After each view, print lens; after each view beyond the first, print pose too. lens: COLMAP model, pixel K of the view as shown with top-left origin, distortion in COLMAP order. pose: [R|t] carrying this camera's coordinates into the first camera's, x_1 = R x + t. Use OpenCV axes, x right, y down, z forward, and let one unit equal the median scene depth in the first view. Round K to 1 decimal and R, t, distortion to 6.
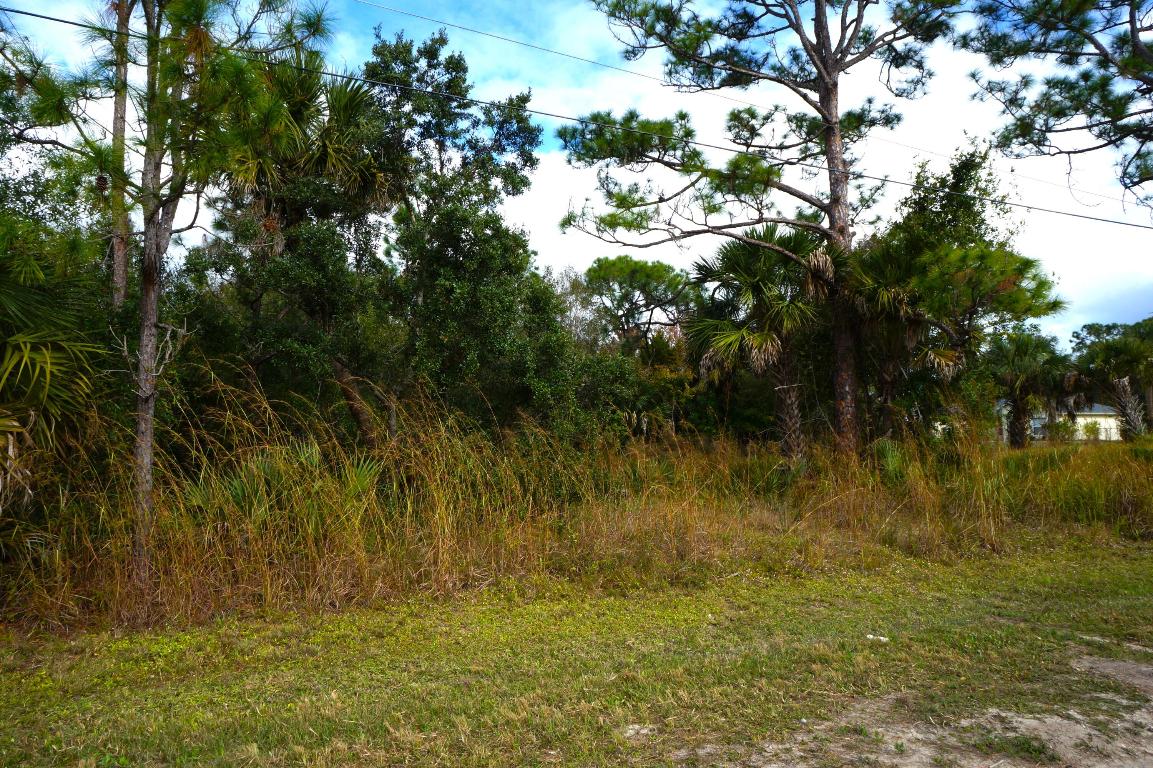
lens RADIAL K [[795.4, 0, 576.2], [0, 795.4, 385.9], [0, 0, 1]] dist [0.004136, 0.011455]
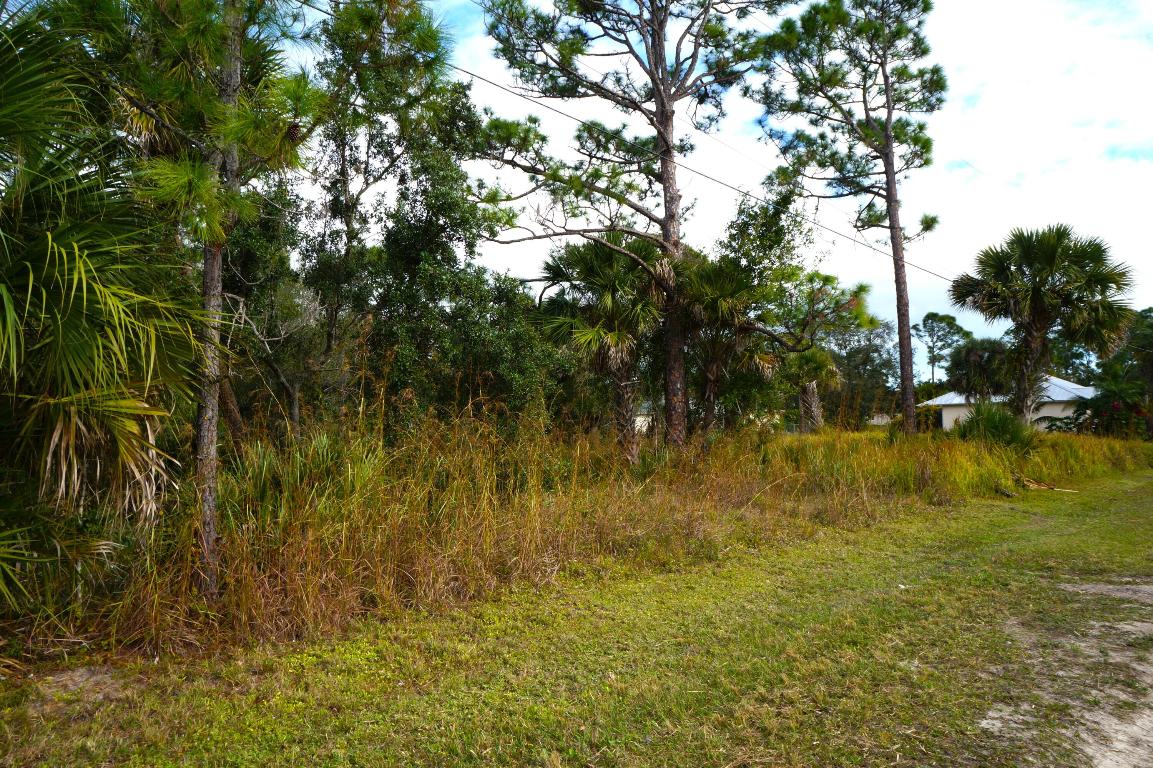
lens RADIAL K [[795.4, 0, 577.2], [0, 795.4, 384.3], [0, 0, 1]] dist [0.004136, 0.011455]
pose [[0.922546, 0.020115, 0.385361, -0.207909], [-0.021155, 0.999775, -0.001541, 0.005586], [-0.385306, -0.006731, 0.922764, 0.020756]]
